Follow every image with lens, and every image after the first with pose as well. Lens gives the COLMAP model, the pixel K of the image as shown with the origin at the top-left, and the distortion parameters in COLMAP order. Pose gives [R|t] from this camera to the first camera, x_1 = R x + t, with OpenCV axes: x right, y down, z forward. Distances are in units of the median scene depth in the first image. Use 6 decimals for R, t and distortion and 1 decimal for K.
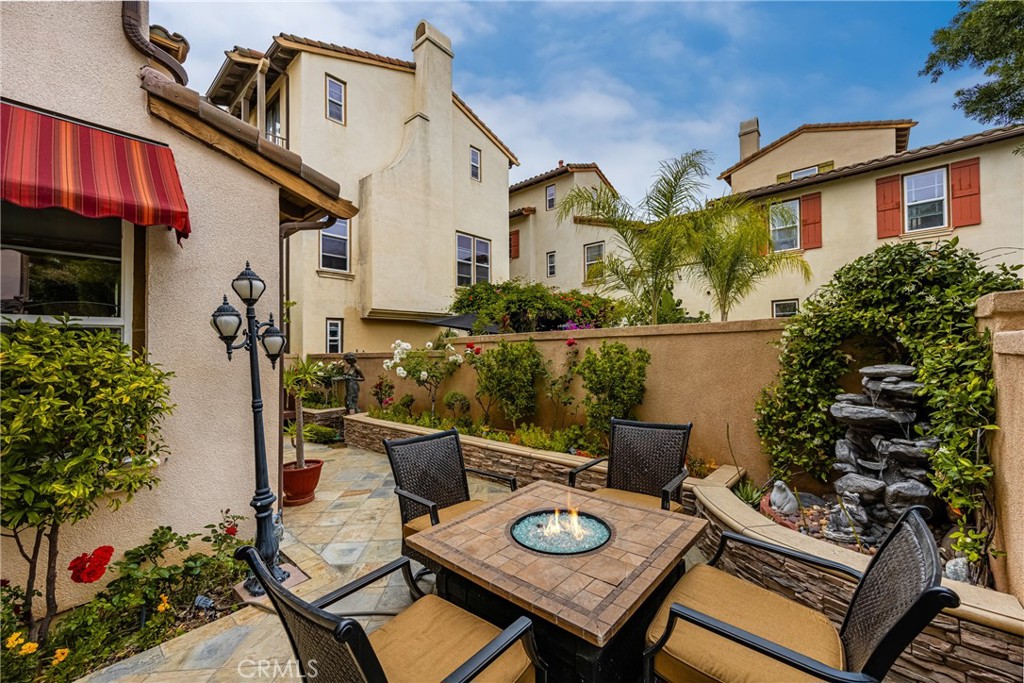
lens RADIAL K [[389.7, 0, 510.8], [0, 389.7, 346.4], [0, 0, 1]] dist [0.012950, -0.001137]
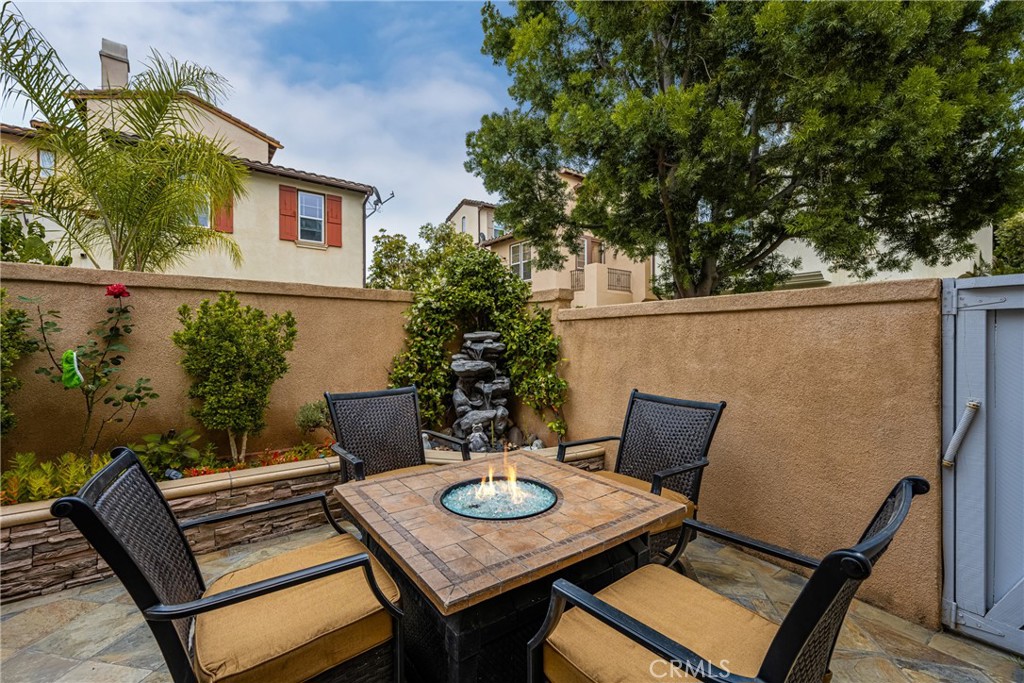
lens RADIAL K [[433.3, 0, 509.0], [0, 433.3, 347.4], [0, 0, 1]] dist [-0.000413, -0.000206]
pose [[0.212926, 0.005747, 0.977051, -0.148360], [-0.016876, 0.999855, -0.002203, 0.027862], [-0.976923, -0.016020, 0.212992, 0.147925]]
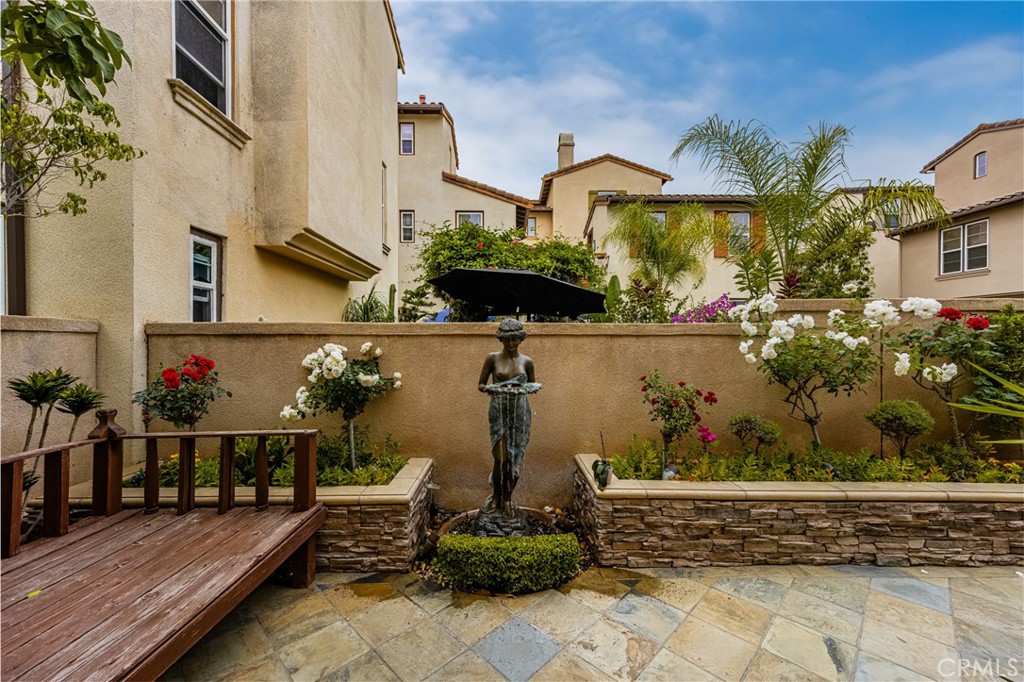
lens RADIAL K [[389.7, 0, 504.0], [0, 389.7, 349.3], [0, 0, 1]] dist [0.012950, -0.001137]
pose [[0.756658, 0.005639, 0.653786, -0.482516], [-0.025175, 0.999472, 0.020517, 0.026553], [-0.653326, -0.031983, 0.756401, 0.520762]]
